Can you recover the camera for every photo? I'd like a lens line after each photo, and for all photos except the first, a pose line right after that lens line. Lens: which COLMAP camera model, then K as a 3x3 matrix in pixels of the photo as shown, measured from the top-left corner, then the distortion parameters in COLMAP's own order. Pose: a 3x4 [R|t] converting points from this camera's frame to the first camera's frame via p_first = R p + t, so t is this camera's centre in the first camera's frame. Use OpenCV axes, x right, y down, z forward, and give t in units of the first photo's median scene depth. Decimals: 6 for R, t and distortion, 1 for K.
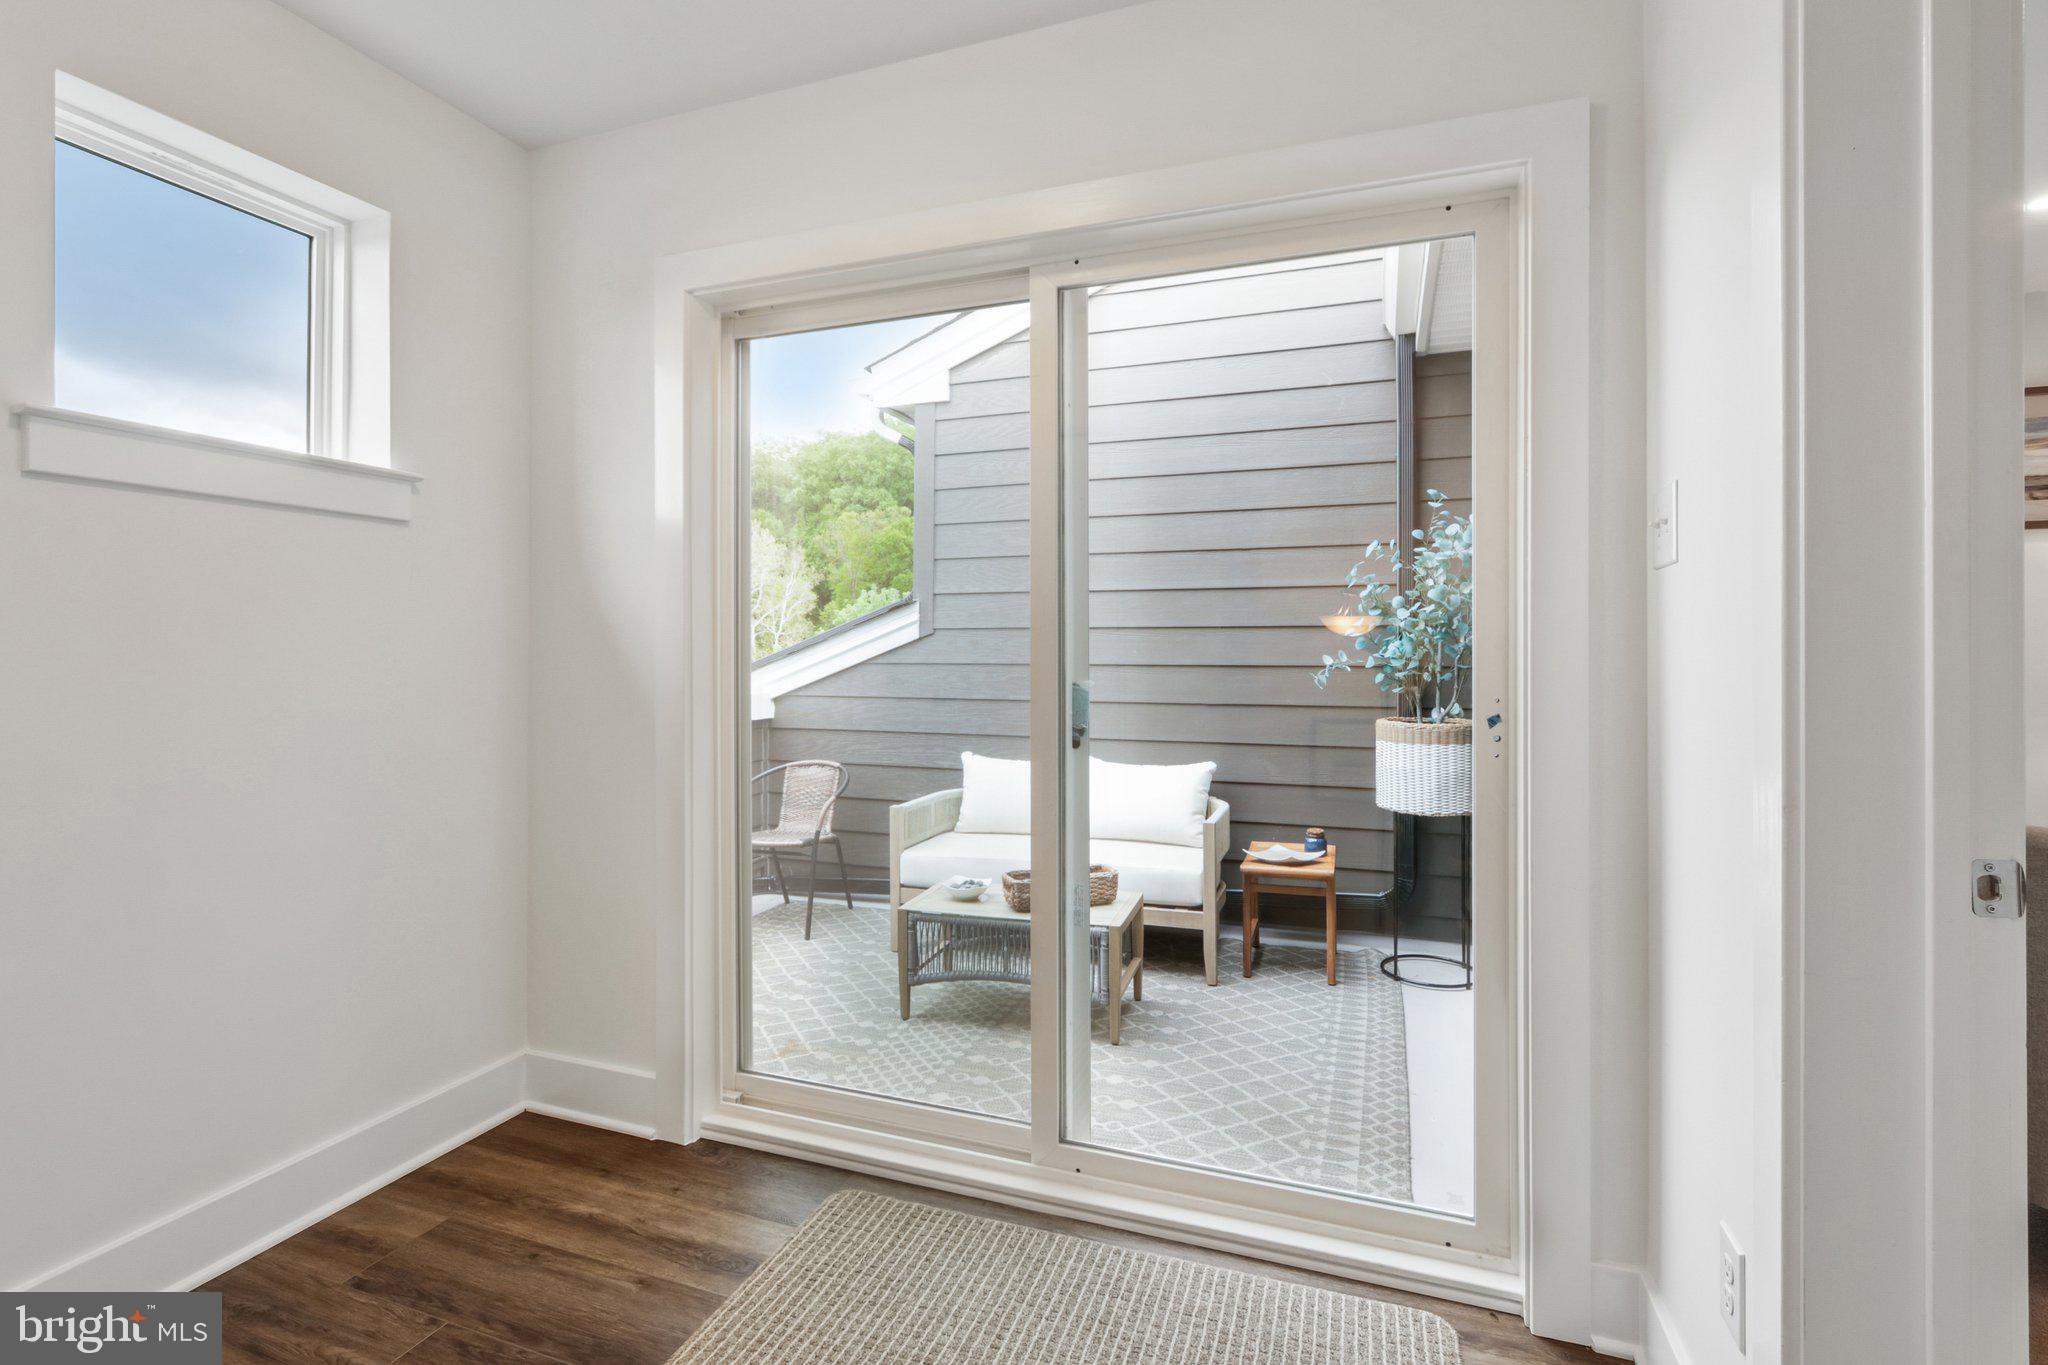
lens RADIAL K [[942.4, 0, 1014.8], [0, 942.4, 672.2], [0, 0, 1]] dist [-0.030459, 0.000566]
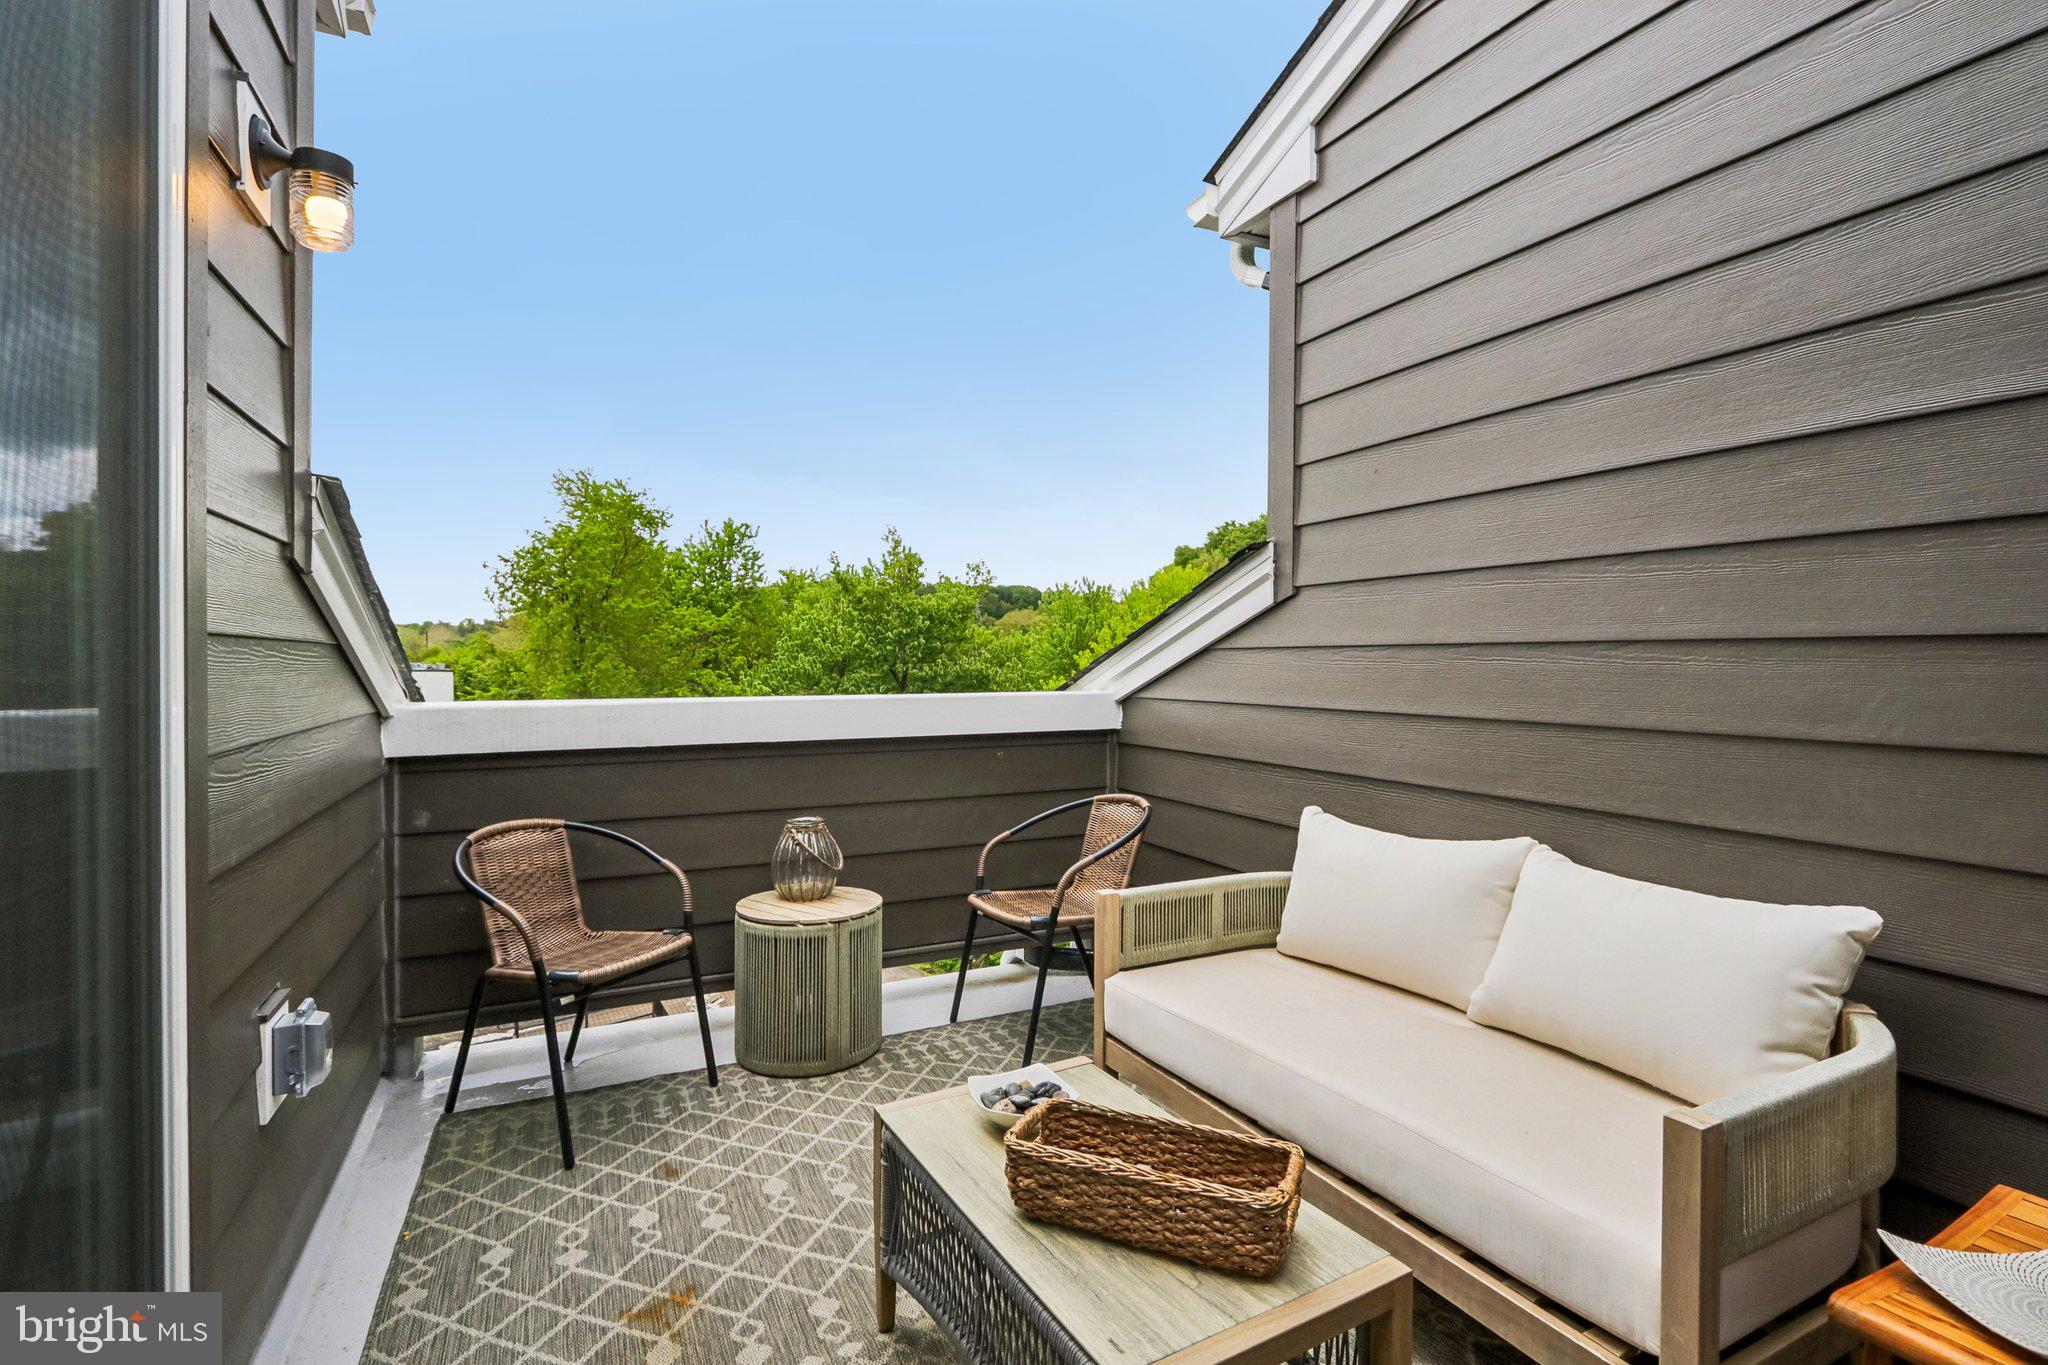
lens RADIAL K [[942.4, 0, 1032.9], [0, 942.4, 692.5], [0, 0, 1]] dist [-0.030459, 0.000566]
pose [[0.726465, 0.018411, -0.686956, 0.204953], [-0.001963, 0.999693, 0.024716, 0.005007], [0.687200, -0.016607, 0.726278, 0.493028]]
